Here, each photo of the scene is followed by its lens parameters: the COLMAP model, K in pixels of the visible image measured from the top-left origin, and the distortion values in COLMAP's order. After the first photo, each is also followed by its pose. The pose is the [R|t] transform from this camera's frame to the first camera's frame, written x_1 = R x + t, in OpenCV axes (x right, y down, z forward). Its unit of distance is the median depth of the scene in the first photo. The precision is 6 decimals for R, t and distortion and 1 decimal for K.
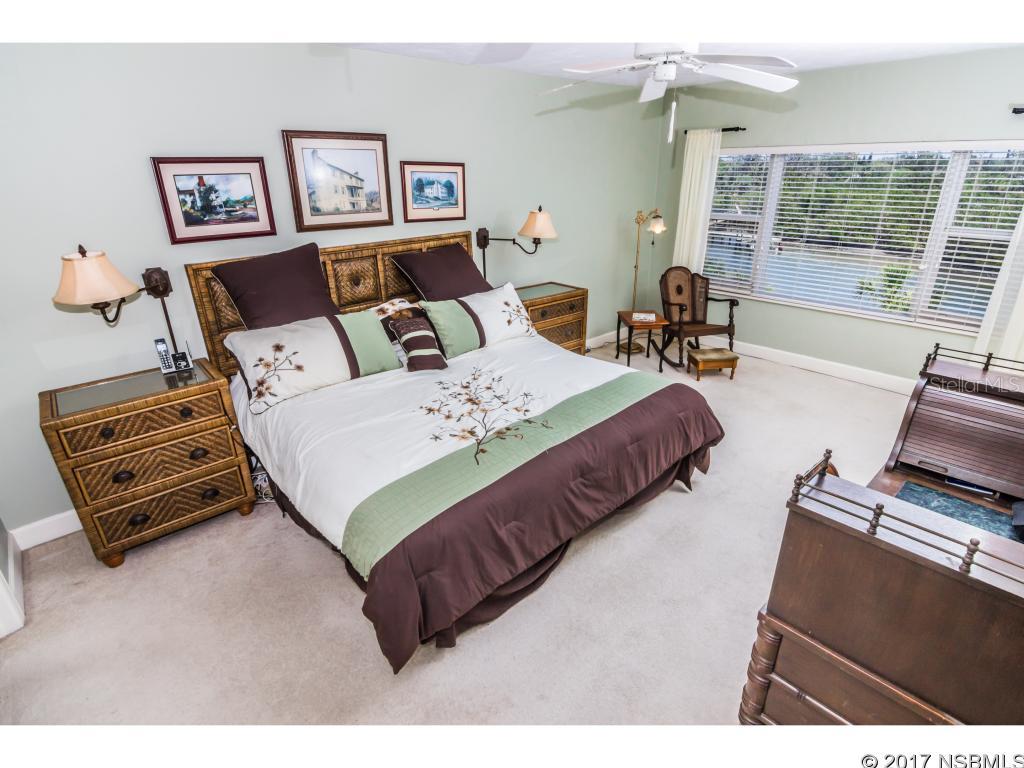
lens RADIAL K [[522.5, 0, 517.2], [0, 522.5, 387.8], [0, 0, 1]] dist [-0.012865, -0.009735]
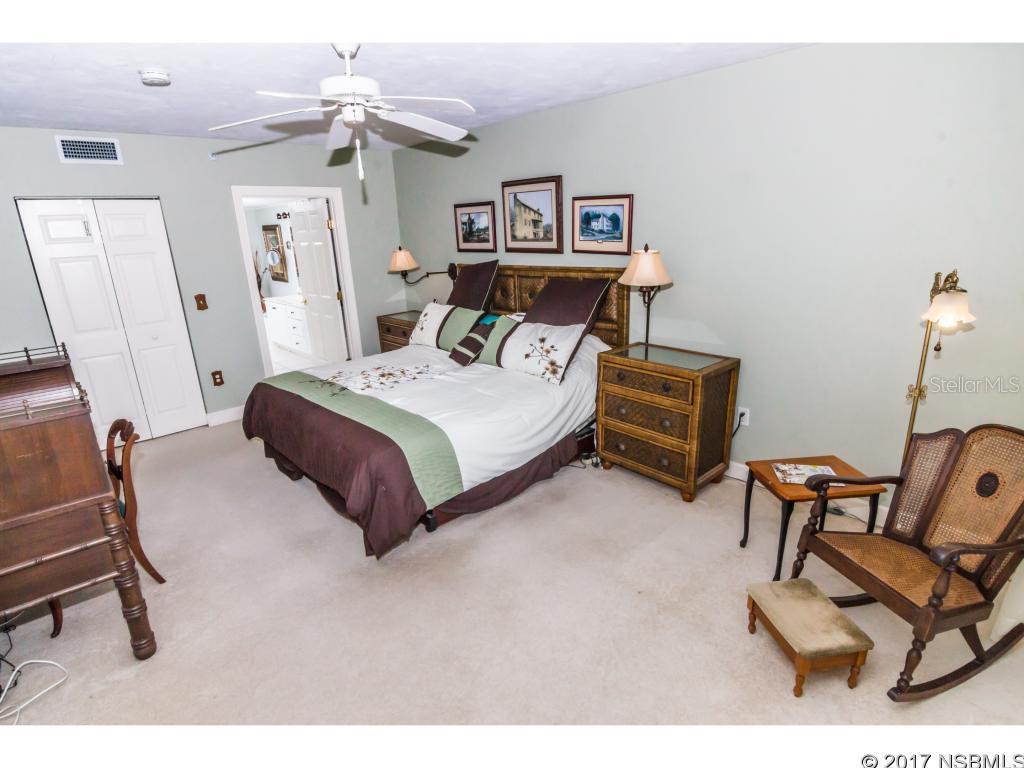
lens RADIAL K [[522.5, 0, 519.7], [0, 522.5, 382.0], [0, 0, 1]] dist [-0.012865, -0.009735]
pose [[0.006576, 0.292187, -0.956339, 0.976391], [-0.354946, 0.894767, 0.270934, -0.358011], [0.934864, 0.337667, 0.109595, 0.940193]]
